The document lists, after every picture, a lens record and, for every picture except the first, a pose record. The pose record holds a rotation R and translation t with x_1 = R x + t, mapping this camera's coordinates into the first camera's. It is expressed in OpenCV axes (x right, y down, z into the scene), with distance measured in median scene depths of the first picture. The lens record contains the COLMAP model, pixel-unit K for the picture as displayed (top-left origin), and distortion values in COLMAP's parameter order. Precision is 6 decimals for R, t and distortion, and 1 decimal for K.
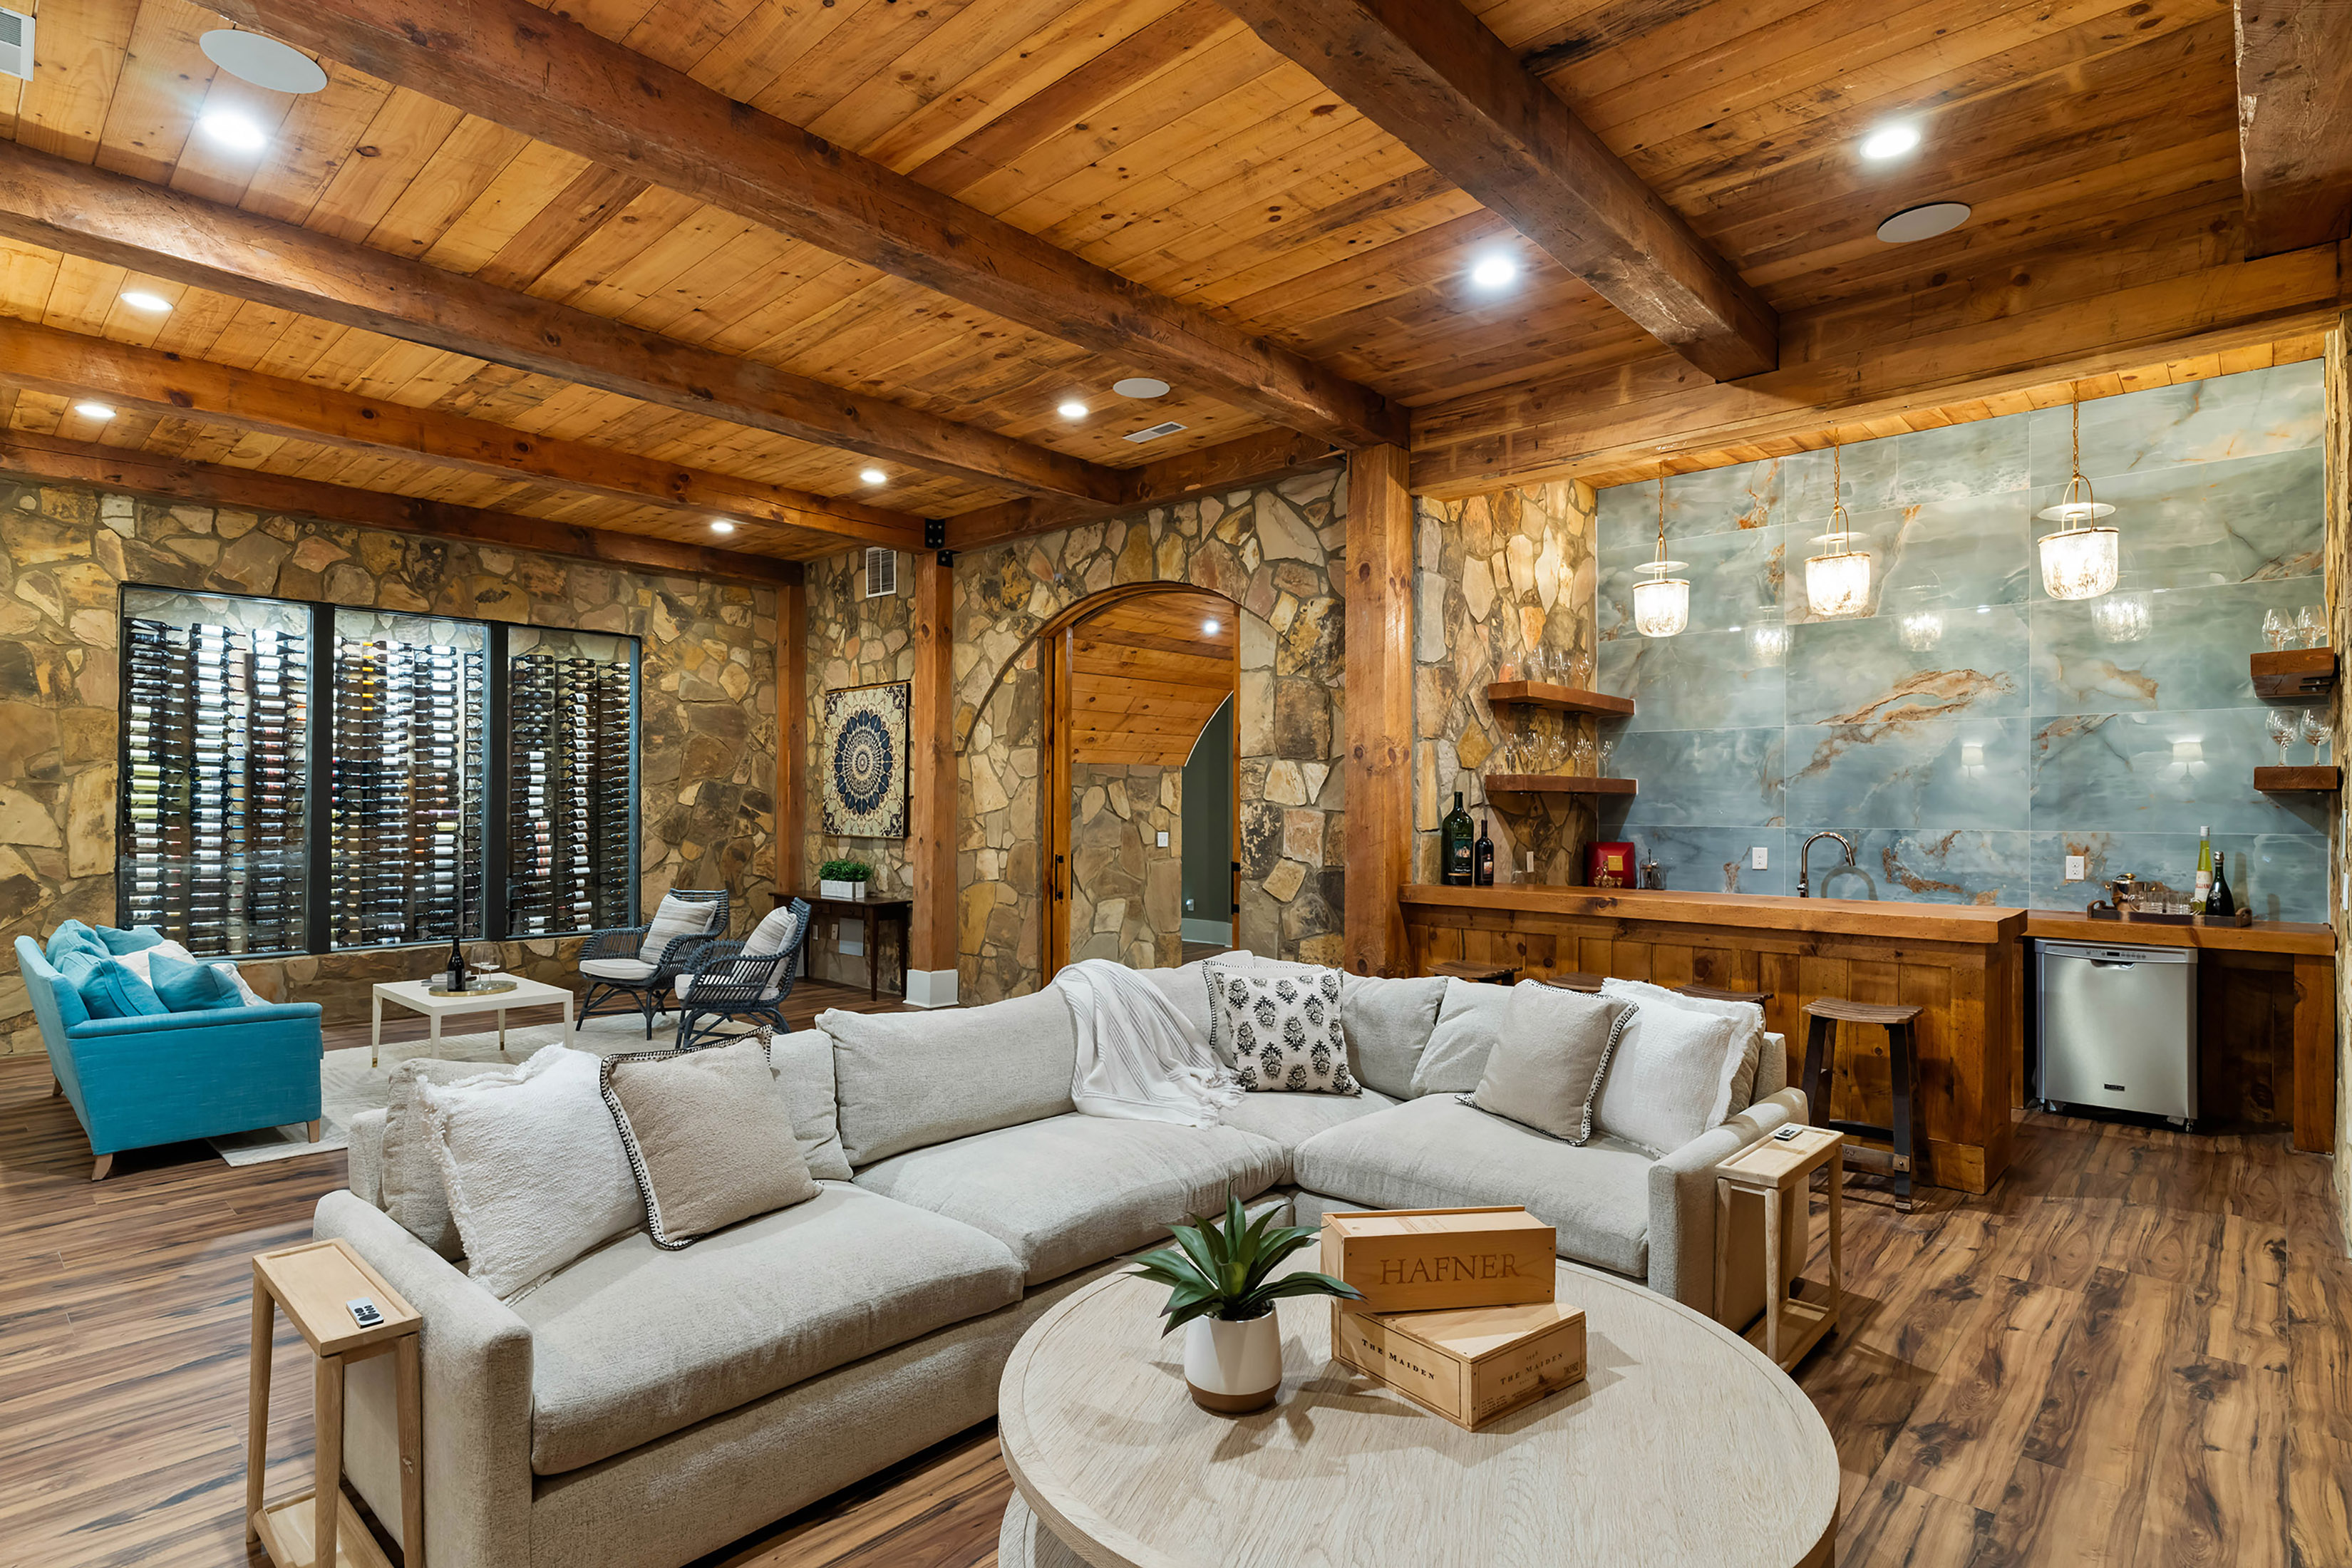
lens RADIAL K [[1181.4, 0, 1176.0], [0, 1181.4, 784.0], [0, 0, 1]] dist [0.000522, 0.000240]
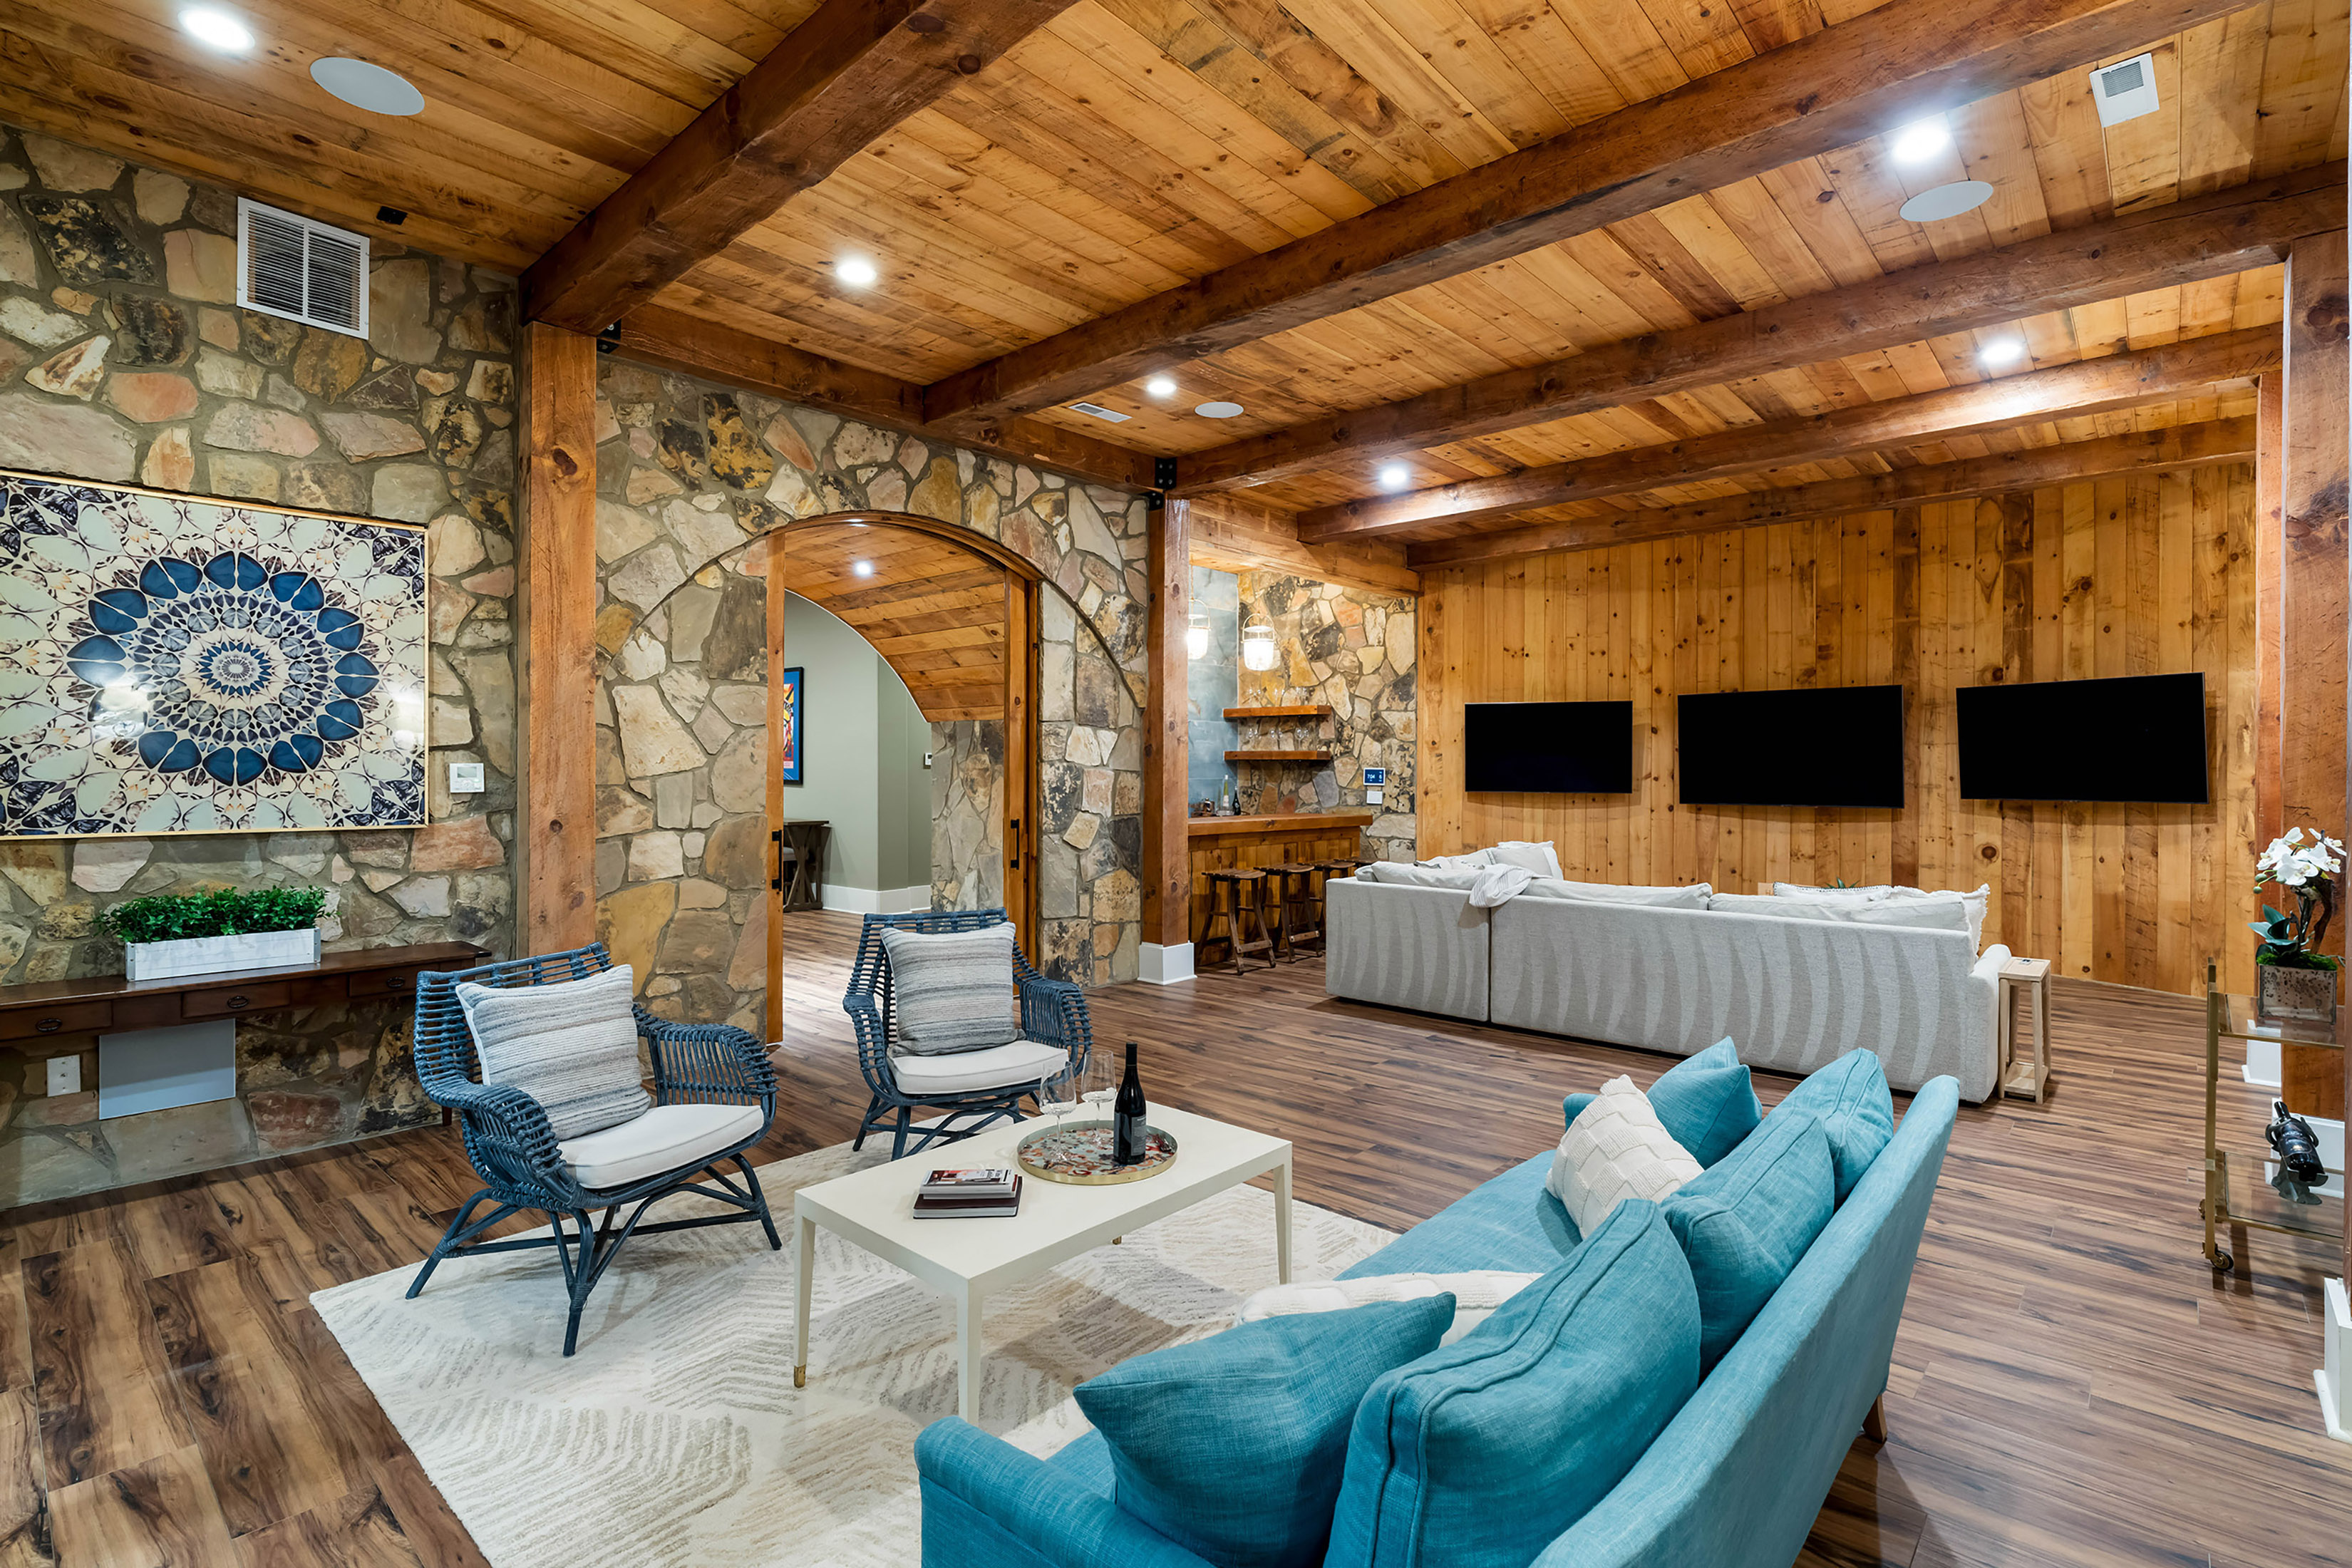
lens RADIAL K [[1108.6, 0, 1167.7], [0, 1108.6, 755.5], [0, 0, 1]] dist [0.000581, 0.000863]
pose [[-0.005599, 0.008489, 0.999948, -0.971861], [-0.021199, 0.999738, -0.008606, 0.015523], [-0.999760, -0.021246, -0.005418, 0.907117]]
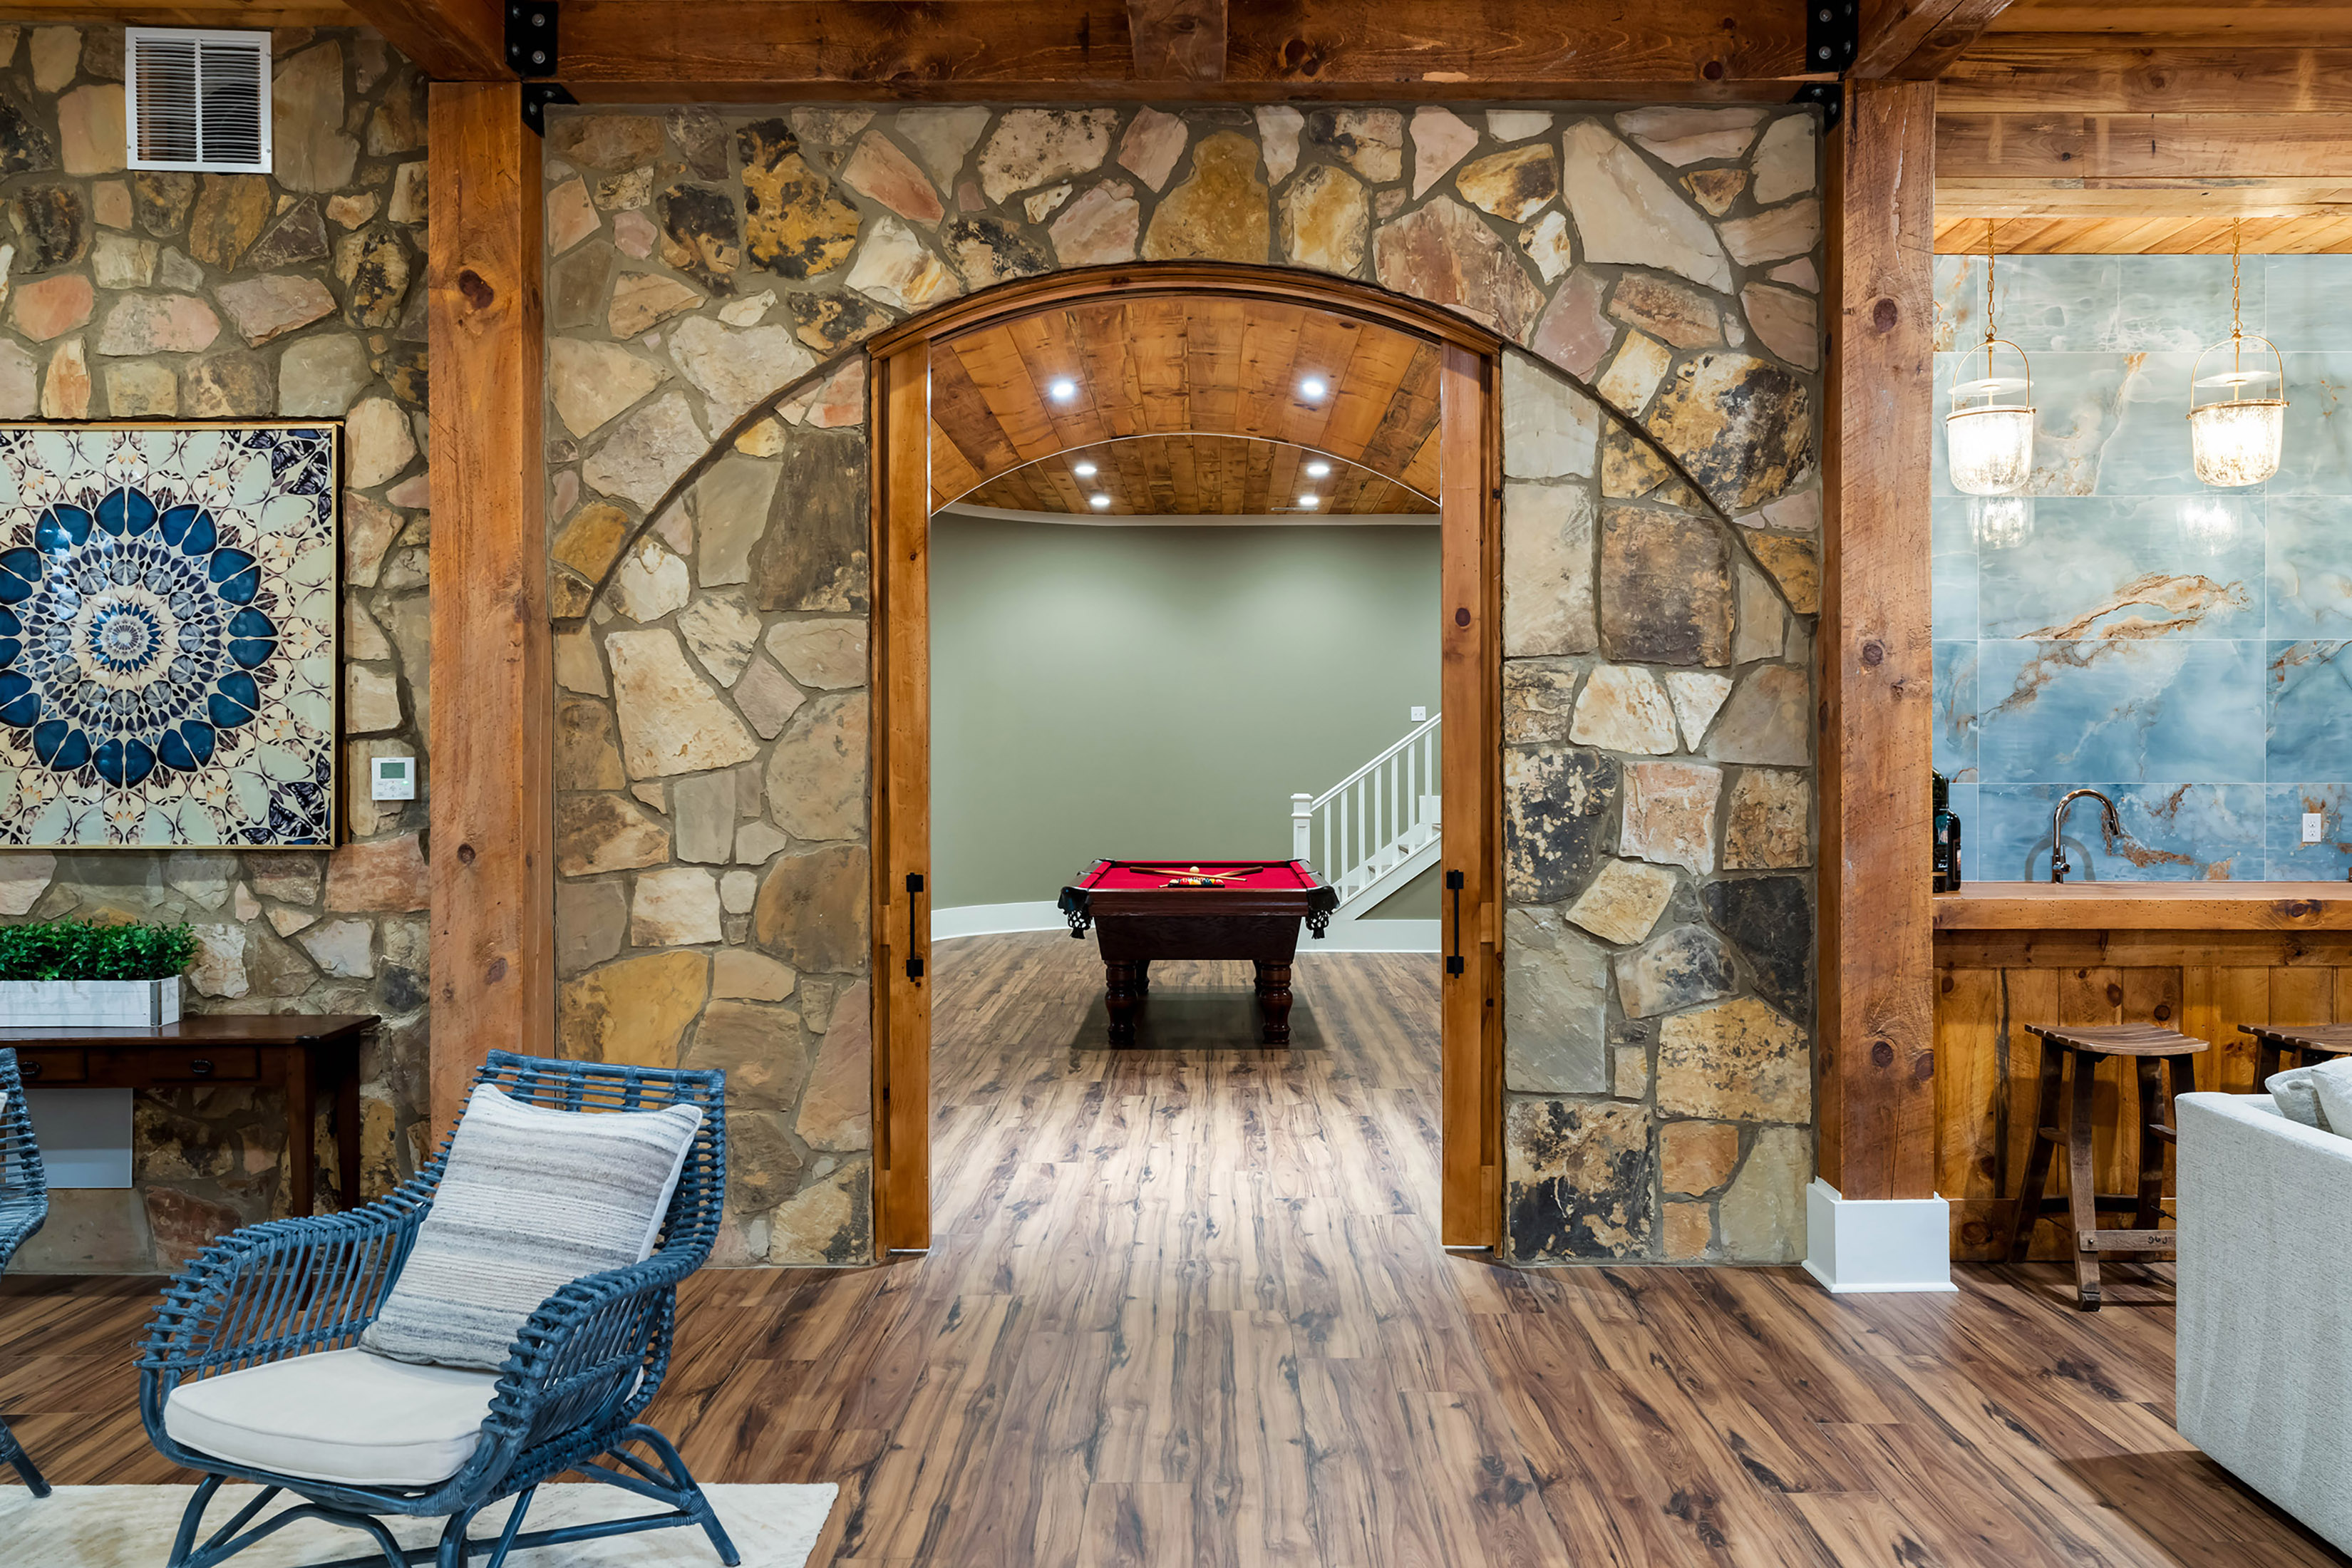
lens RADIAL K [[1722.2, 0, 1213.1], [0, 1722.2, 756.7], [0, 0, 1]] dist [0.001042, 0.004250]
pose [[0.733194, -0.004095, 0.680008, -0.529746], [-0.008701, 0.999844, 0.015403, 0.009059], [-0.679964, -0.017210, 0.733043, 0.567668]]
